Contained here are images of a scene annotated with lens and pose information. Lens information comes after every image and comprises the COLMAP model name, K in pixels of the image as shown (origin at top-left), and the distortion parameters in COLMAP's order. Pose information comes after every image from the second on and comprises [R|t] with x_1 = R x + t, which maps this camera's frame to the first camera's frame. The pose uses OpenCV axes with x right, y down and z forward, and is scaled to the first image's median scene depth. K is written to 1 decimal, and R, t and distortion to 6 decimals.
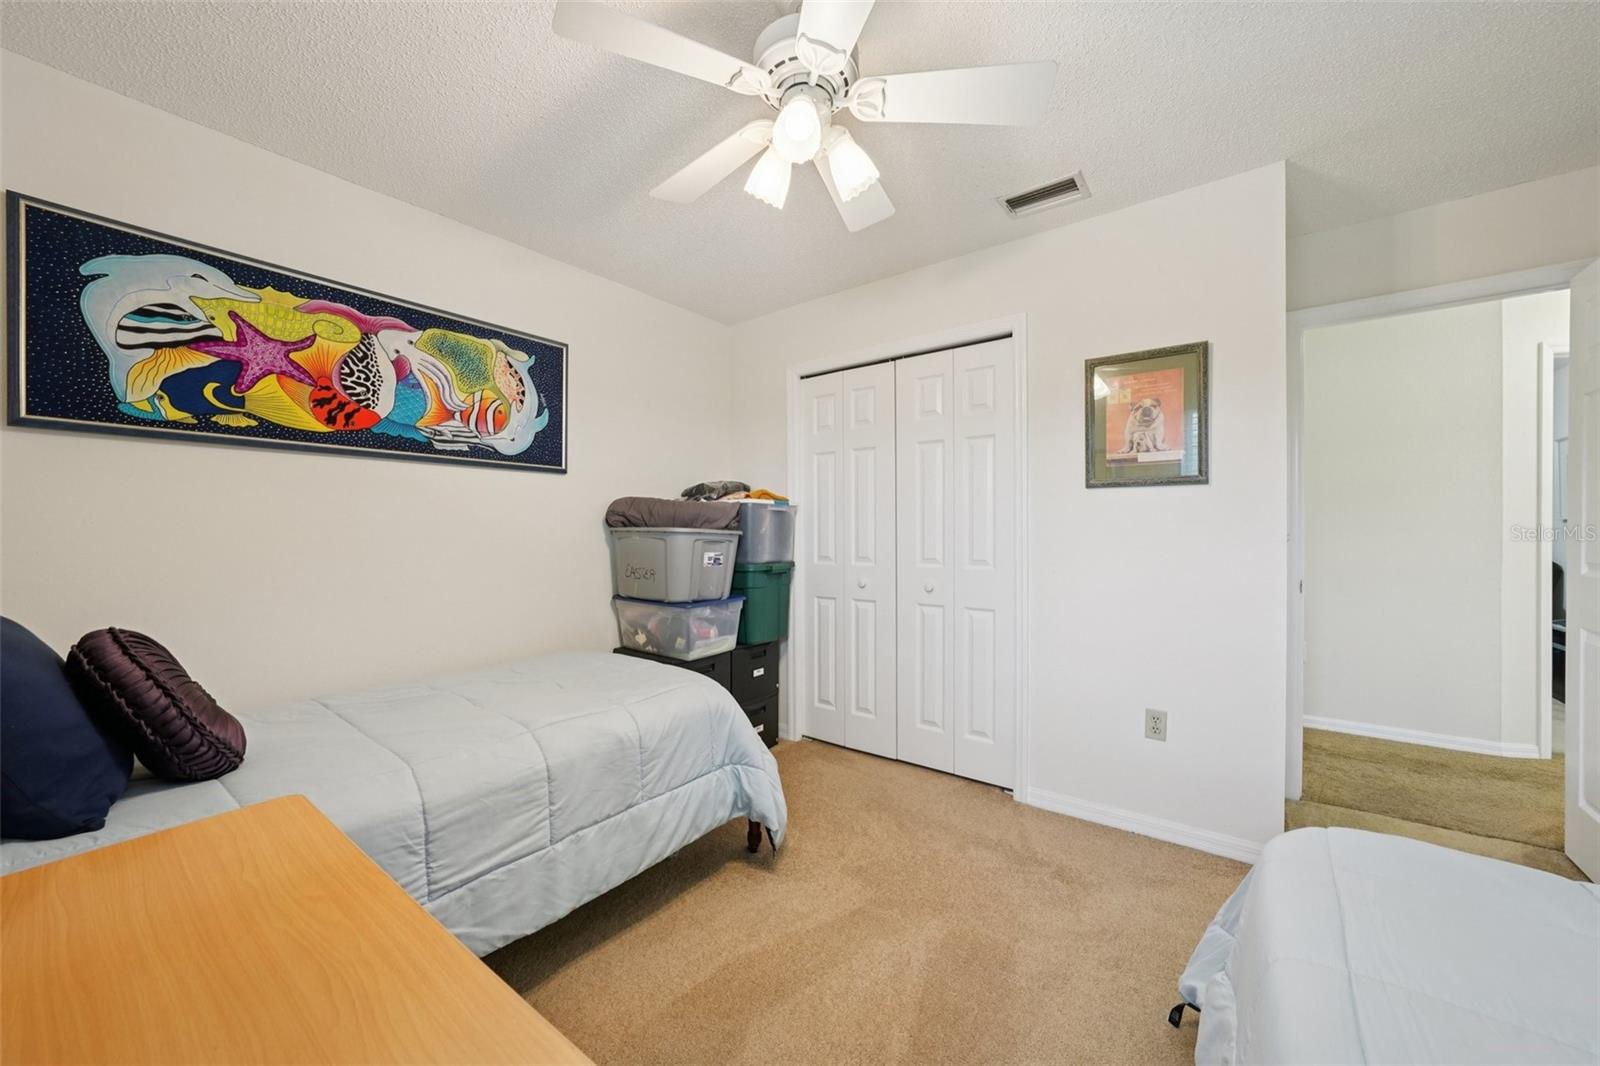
lens RADIAL K [[590.2, 0, 794.9], [0, 590.2, 528.6], [0, 0, 1]] dist [-0.005365, 0.000316]
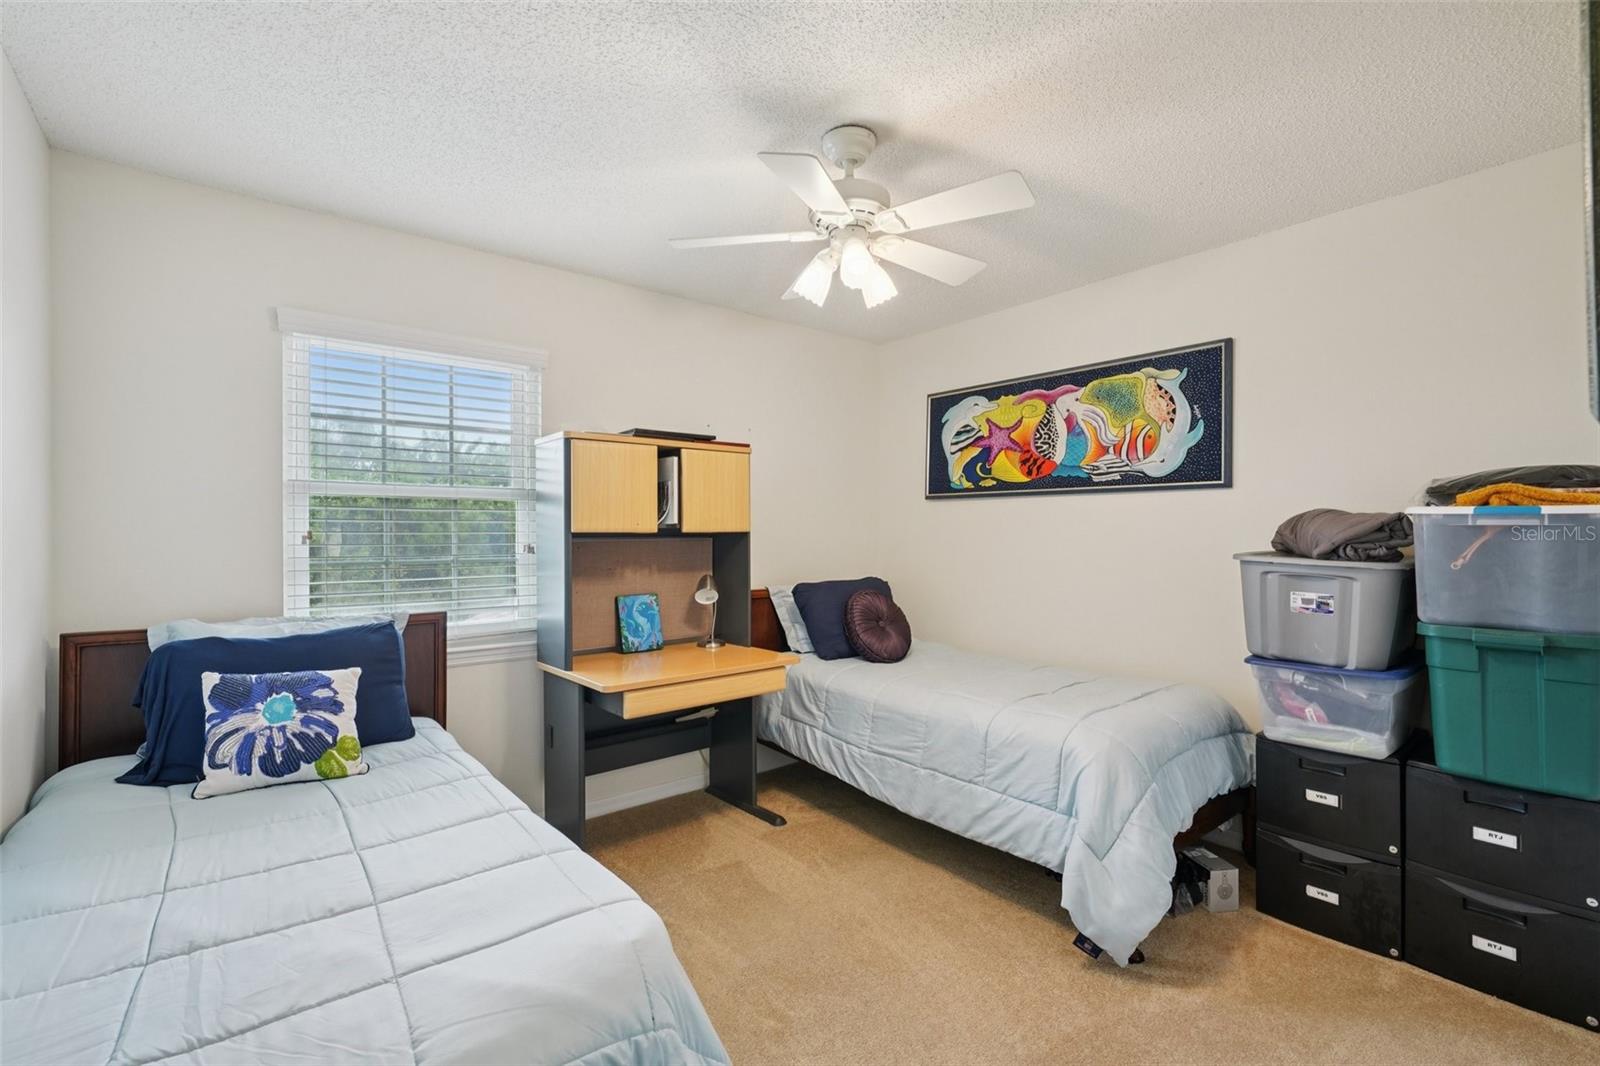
lens RADIAL K [[705.6, 0, 795.6], [0, 705.6, 533.4], [0, 0, 1]] dist [0.004141, 0.000258]
pose [[-0.221857, 0.001750, -0.975078, 0.959395], [0.002163, 0.999997, 0.001302, -0.035606], [0.975077, -0.001820, -0.221860, 0.760361]]
